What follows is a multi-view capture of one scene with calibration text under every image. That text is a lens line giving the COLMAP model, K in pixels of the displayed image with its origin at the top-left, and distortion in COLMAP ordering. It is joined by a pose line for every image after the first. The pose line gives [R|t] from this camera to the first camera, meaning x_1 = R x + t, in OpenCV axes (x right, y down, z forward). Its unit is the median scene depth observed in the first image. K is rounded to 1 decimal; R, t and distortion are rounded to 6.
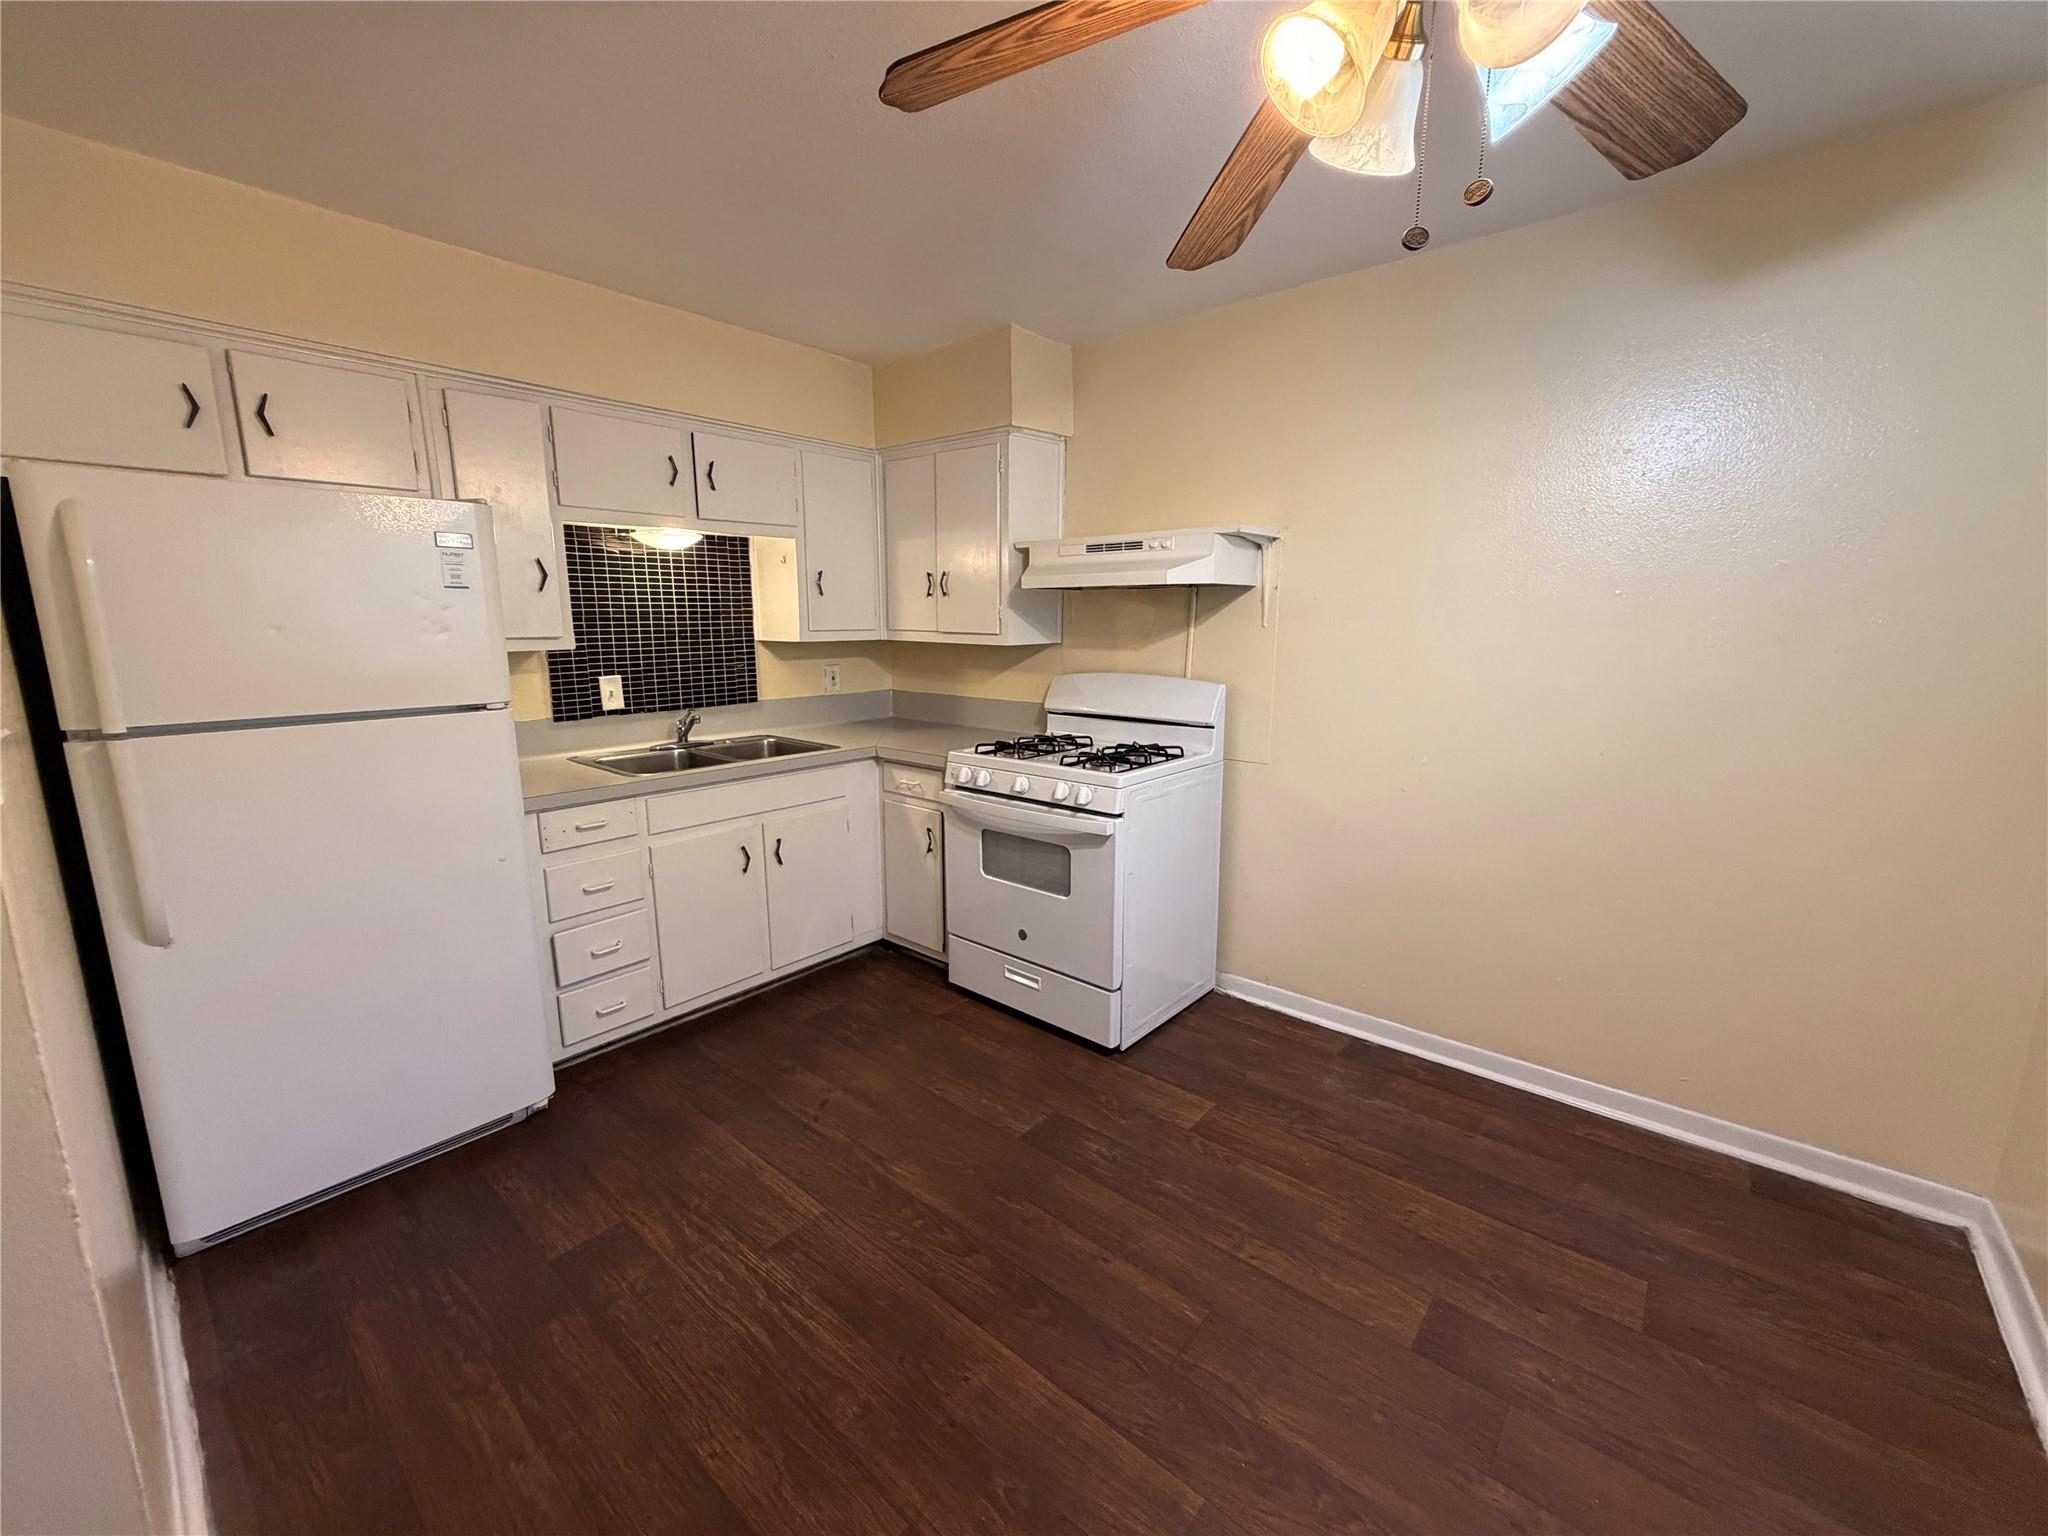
lens RADIAL K [[825.4, 0, 1011.0], [0, 825.4, 774.8], [0, 0, 1]] dist [0.000842, 0.000636]
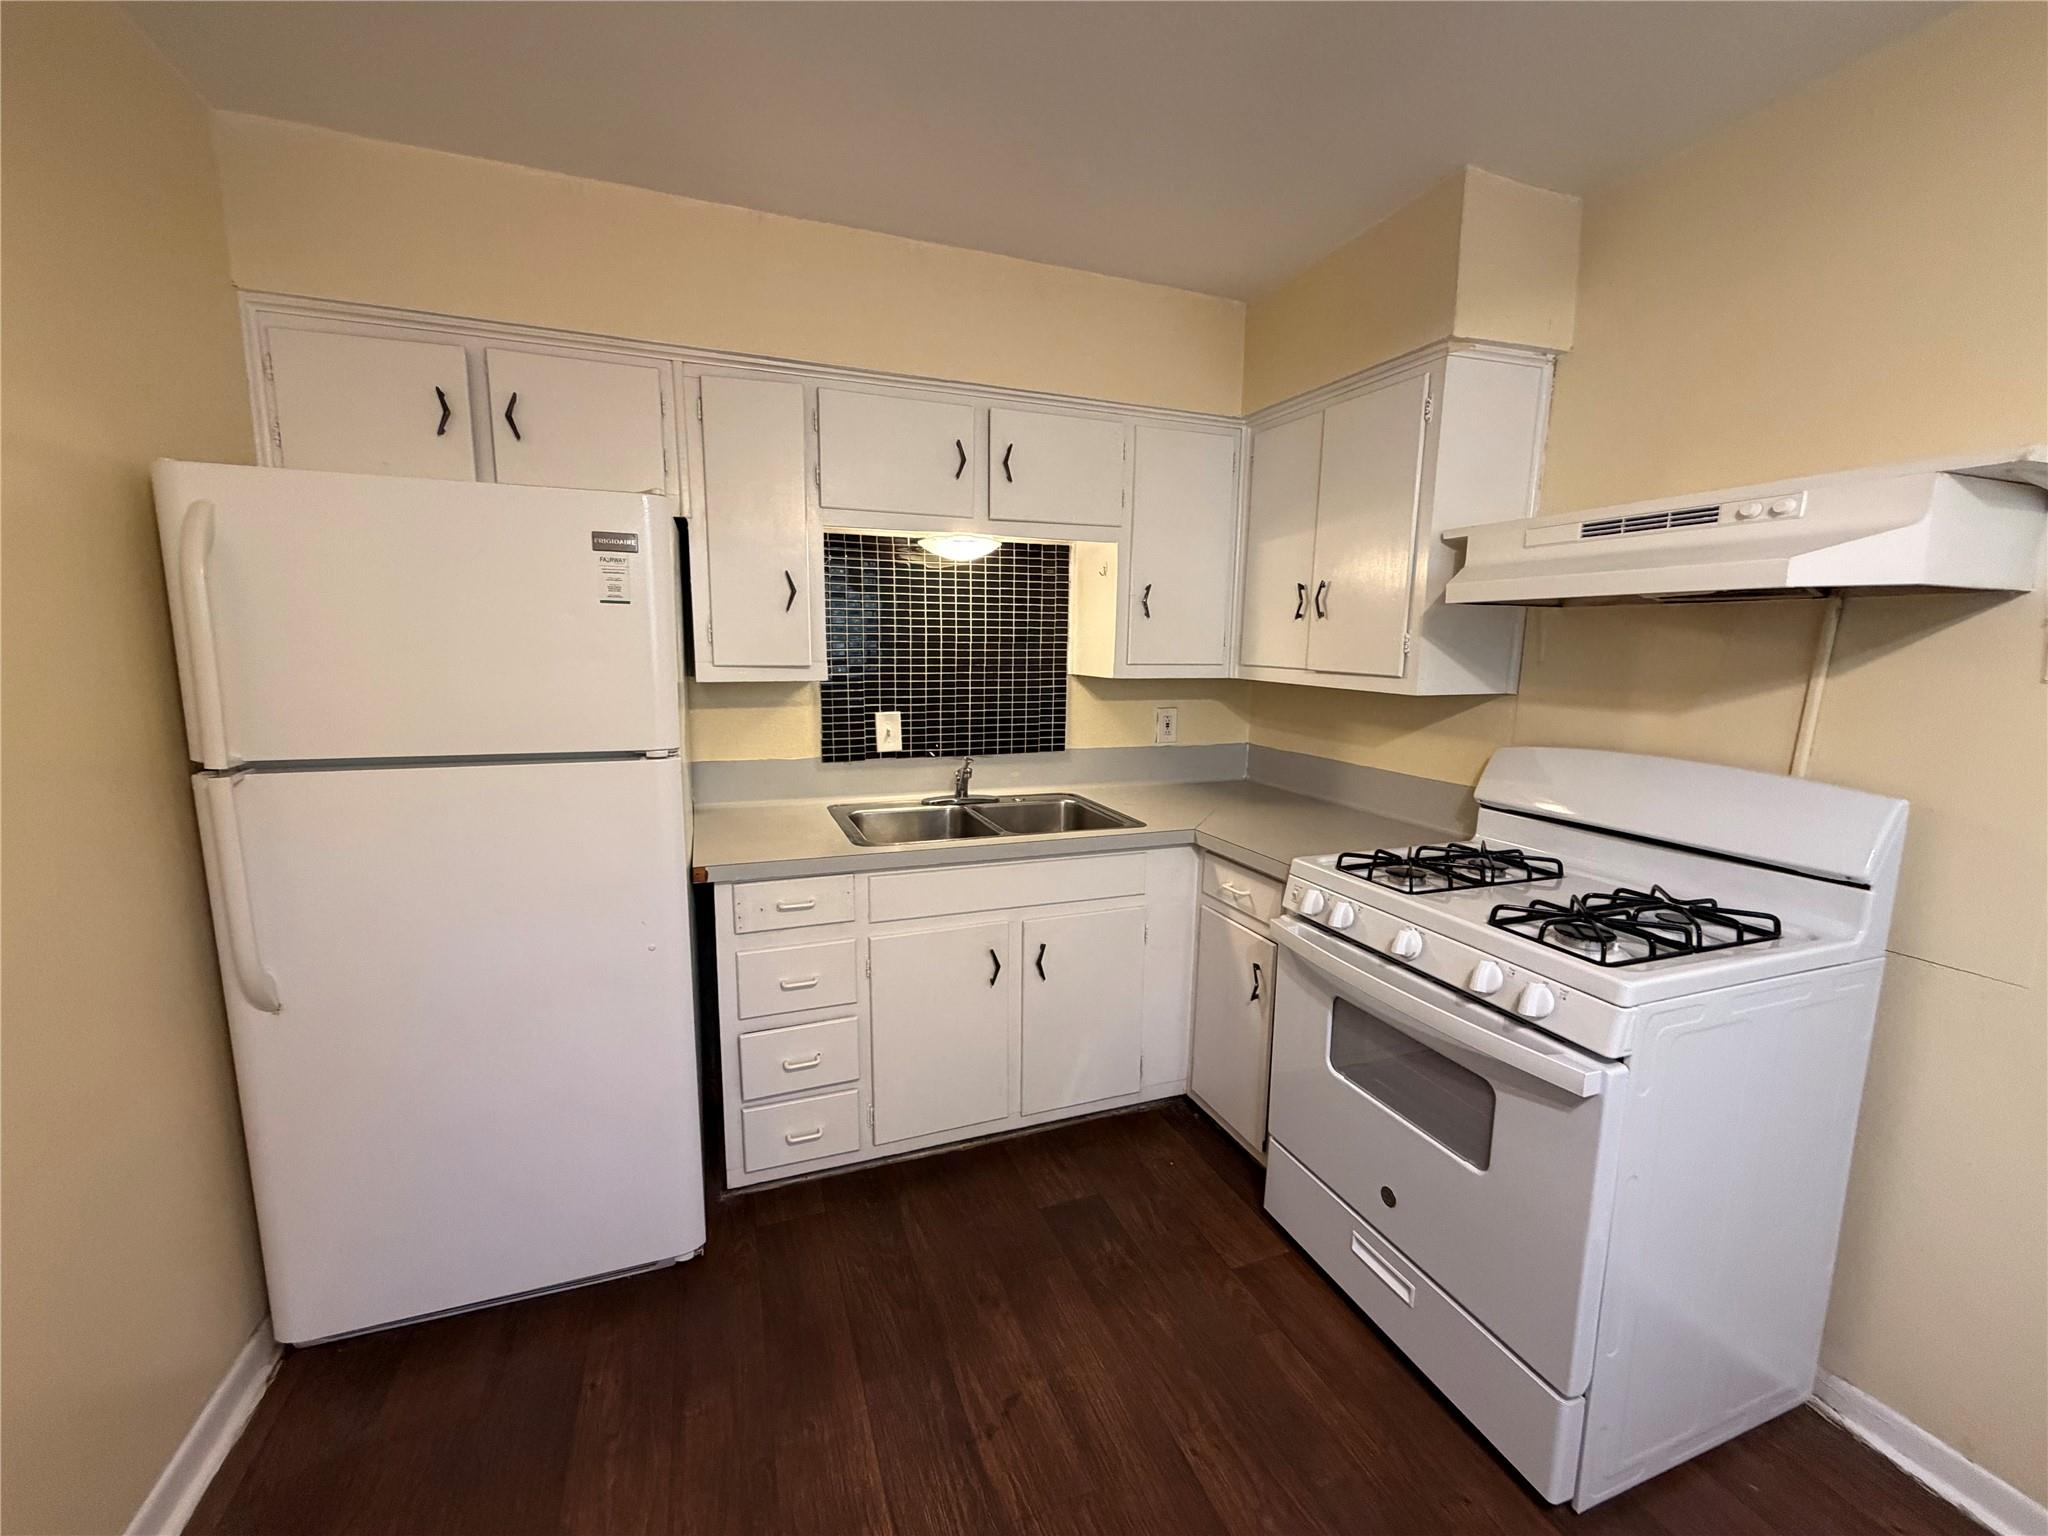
lens RADIAL K [[825.4, 0, 1012.5], [0, 825.4, 770.2], [0, 0, 1]] dist [0.000842, 0.000636]
pose [[0.881449, 0.083939, -0.464761, 0.024602], [-0.101922, 0.994699, -0.013653, -0.065867], [0.461151, 0.059404, 0.885331, 0.334985]]
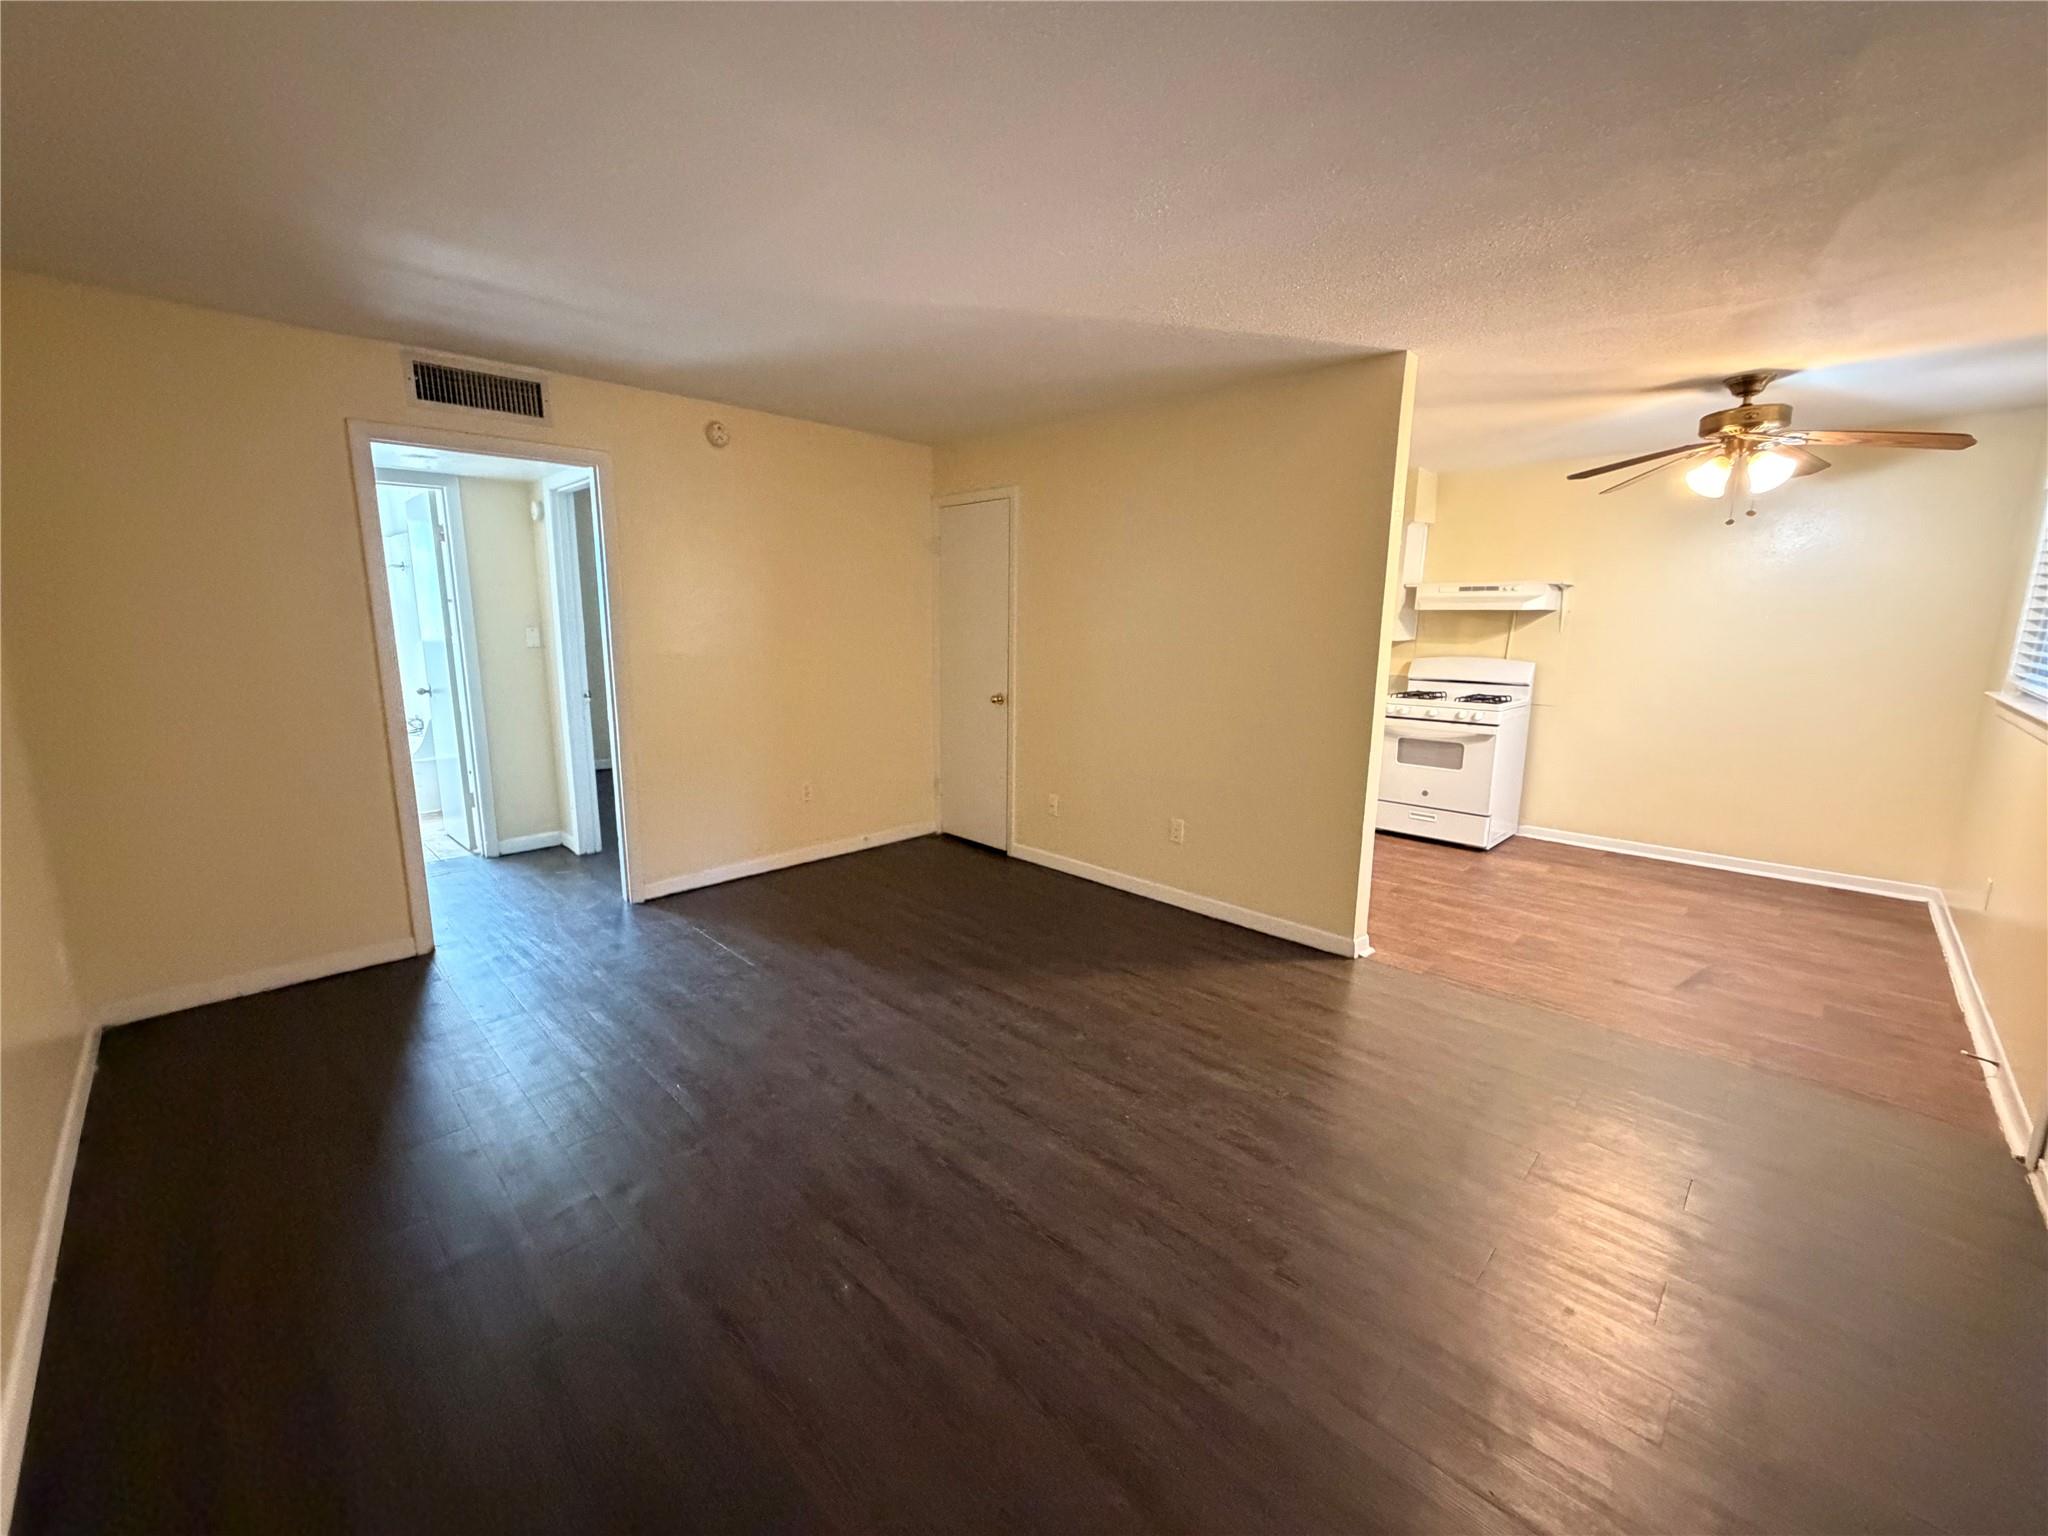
lens RADIAL K [[825.4, 0, 1011.4], [0, 825.4, 771.1], [0, 0, 1]] dist [0.000842, 0.000636]
pose [[0.998922, 0.019170, -0.042266, -0.816793], [-0.019466, 0.999789, -0.006587, 0.166927], [0.042131, 0.007403, 0.999085, -0.888113]]
